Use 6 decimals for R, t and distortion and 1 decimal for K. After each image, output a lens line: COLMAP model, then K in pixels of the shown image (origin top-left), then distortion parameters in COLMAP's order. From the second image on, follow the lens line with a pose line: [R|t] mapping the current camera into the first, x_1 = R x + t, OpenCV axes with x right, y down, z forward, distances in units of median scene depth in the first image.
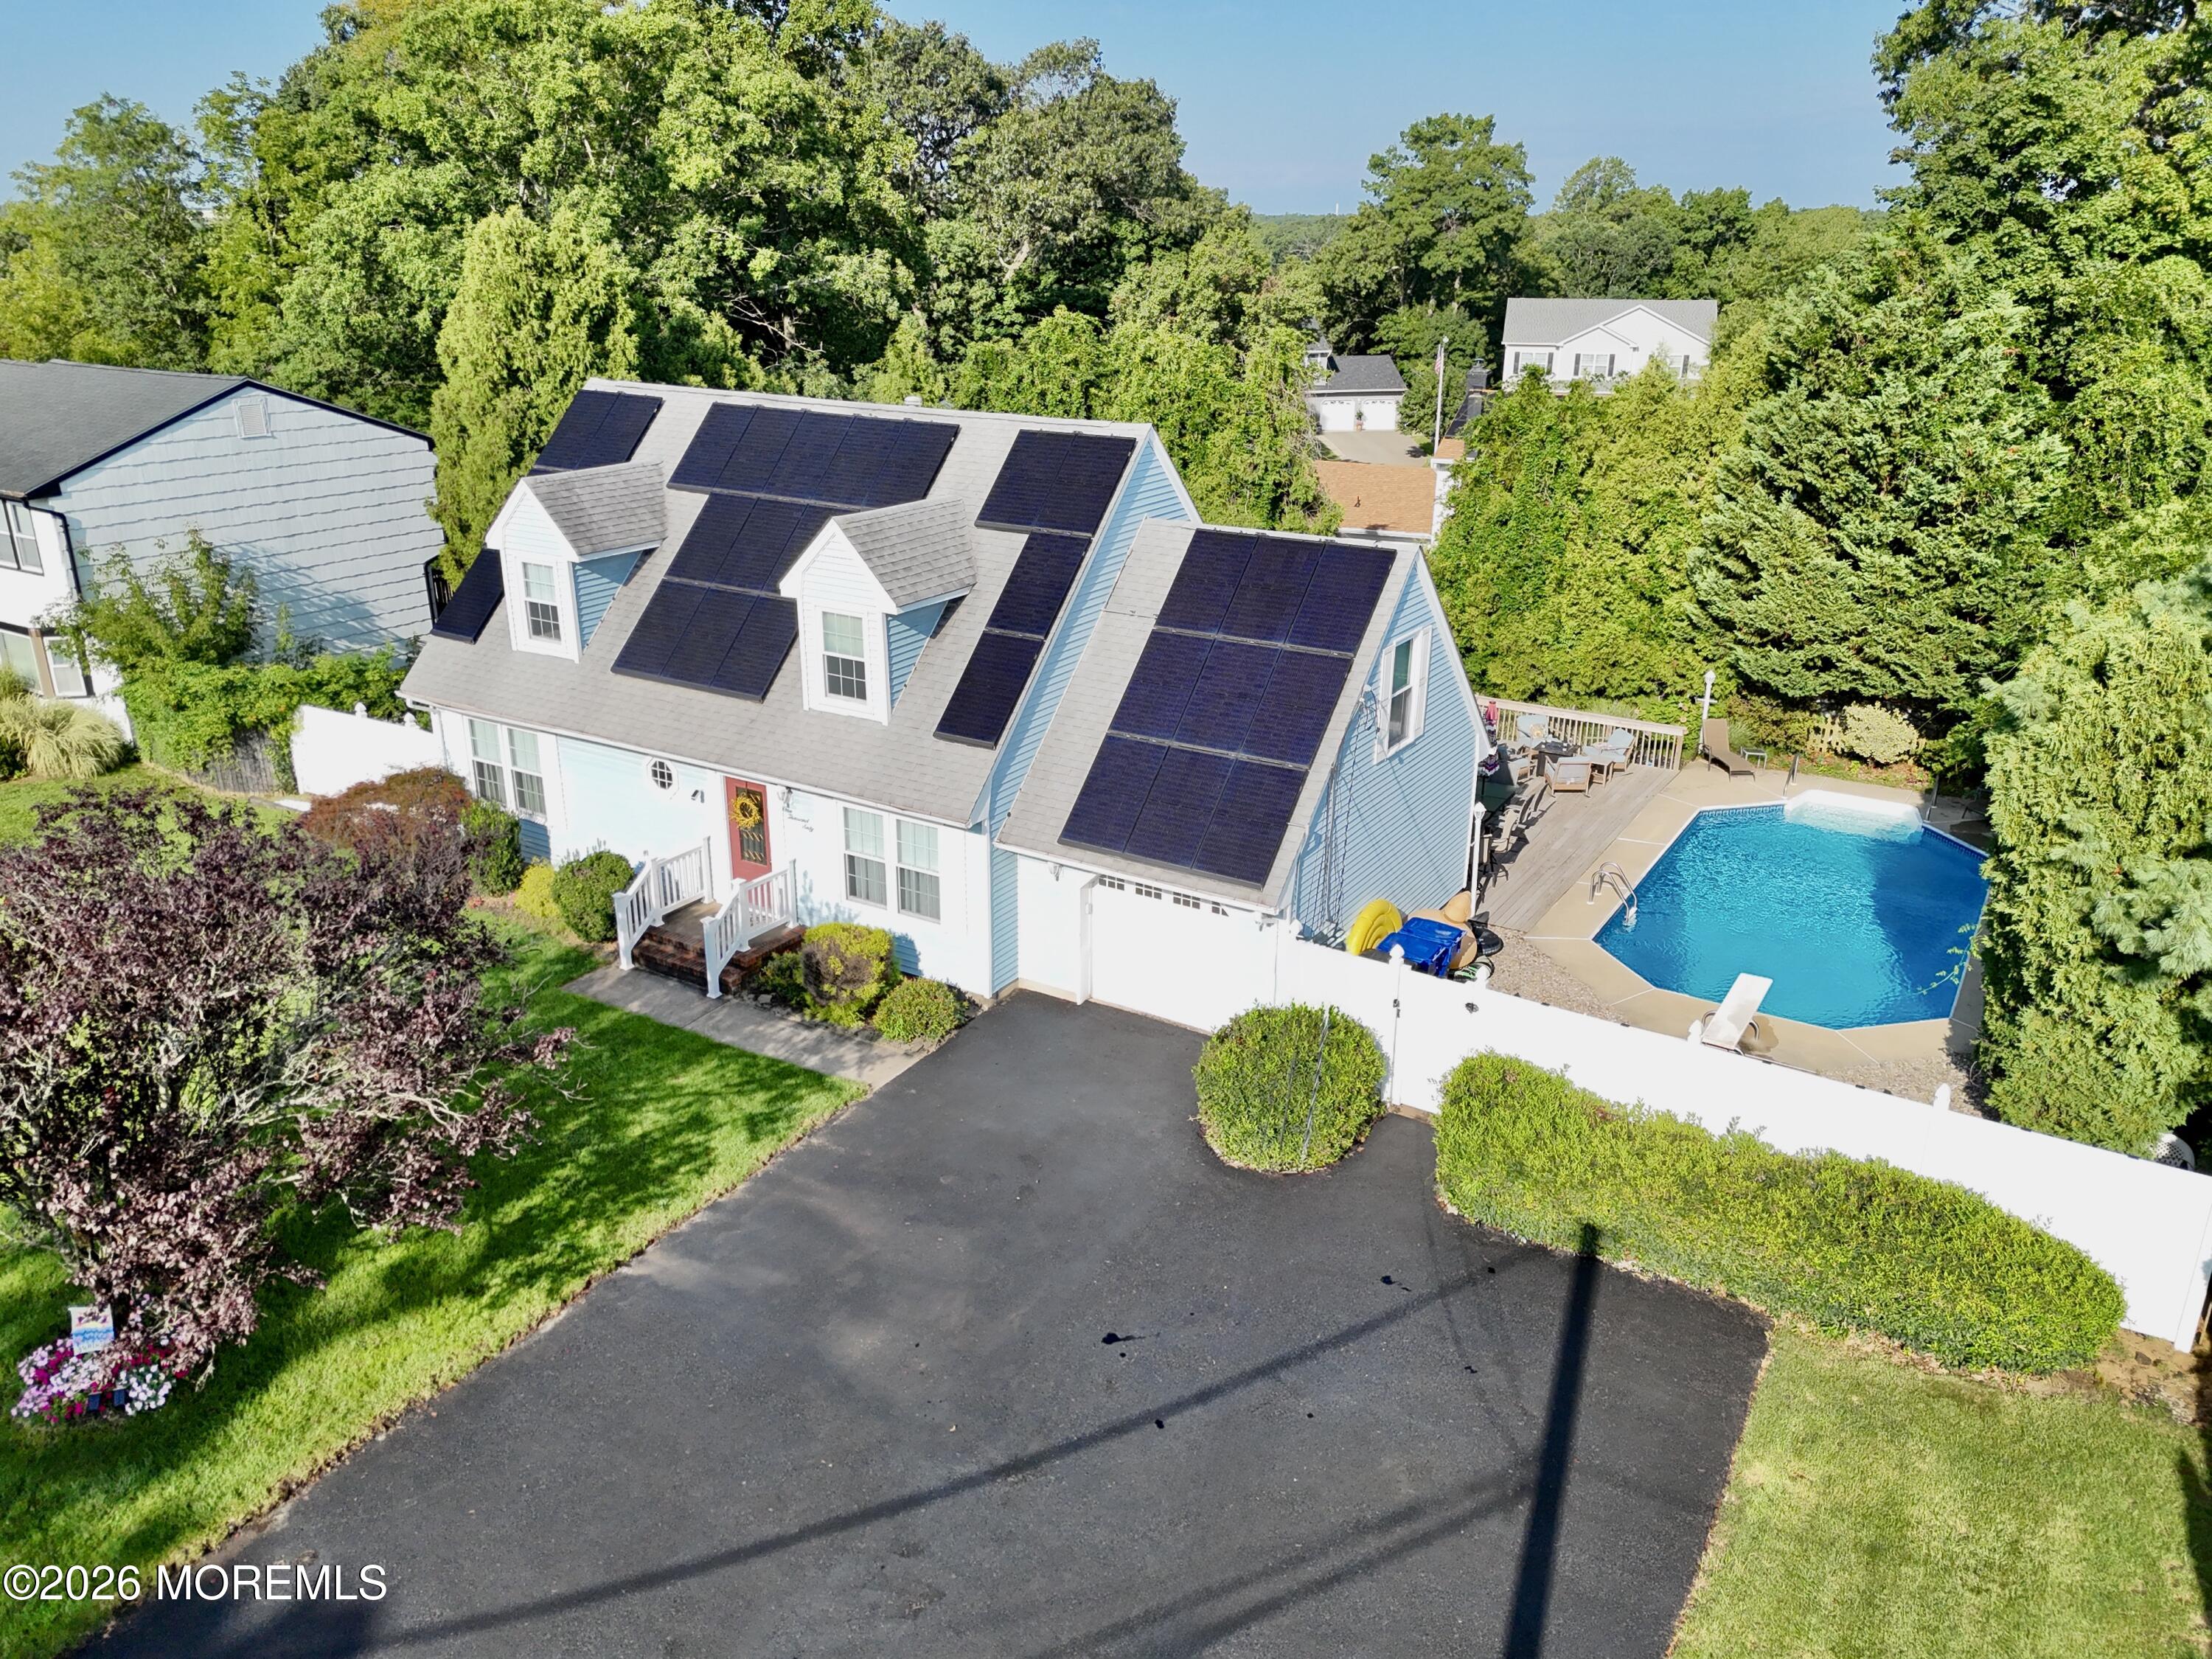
lens RADIAL K [[1625.9, 0, 1112.4], [0, 1625.9, 845.1], [0, 0, 1]] dist [0.070900, -0.062503]
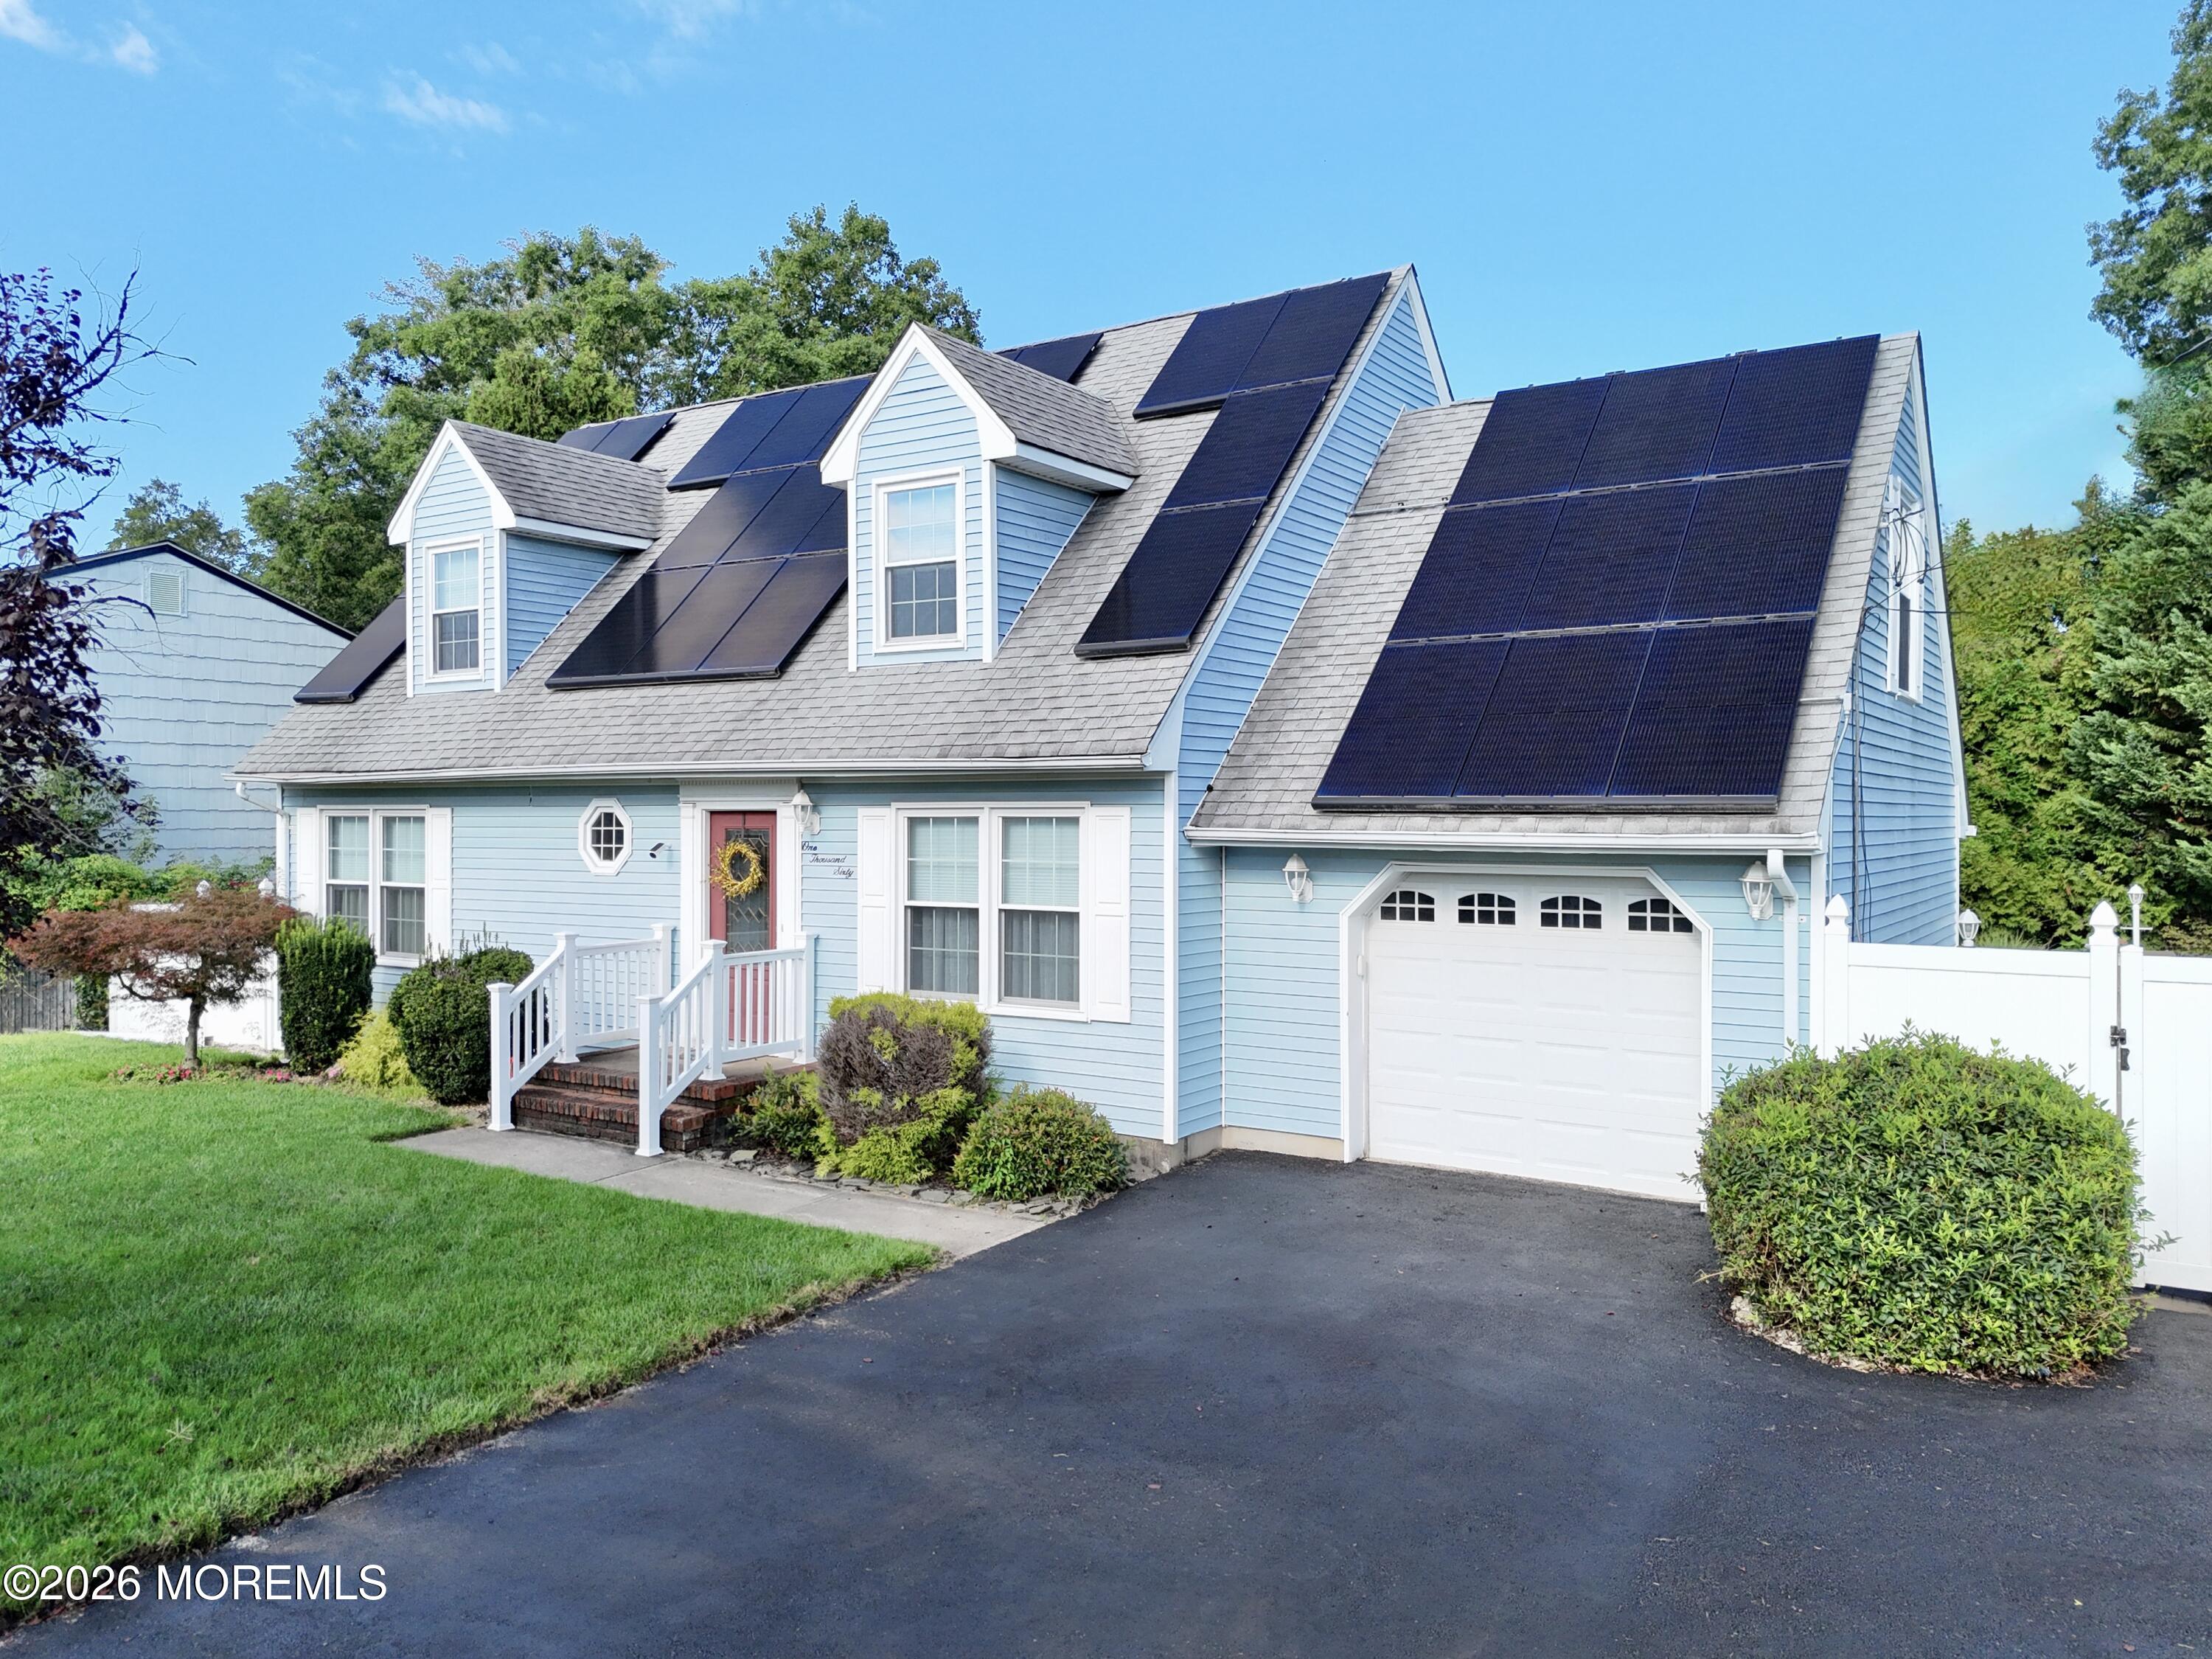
lens RADIAL K [[1625.9, 0, 1100.8], [0, 1625.9, 832.0], [0, 0, 1]] dist [0.070900, -0.062503]
pose [[0.999509, -0.007759, -0.030359, -0.080572], [-0.003328, 0.937085, -0.349086, 0.177799], [0.031158, 0.349016, 0.936599, 0.472161]]
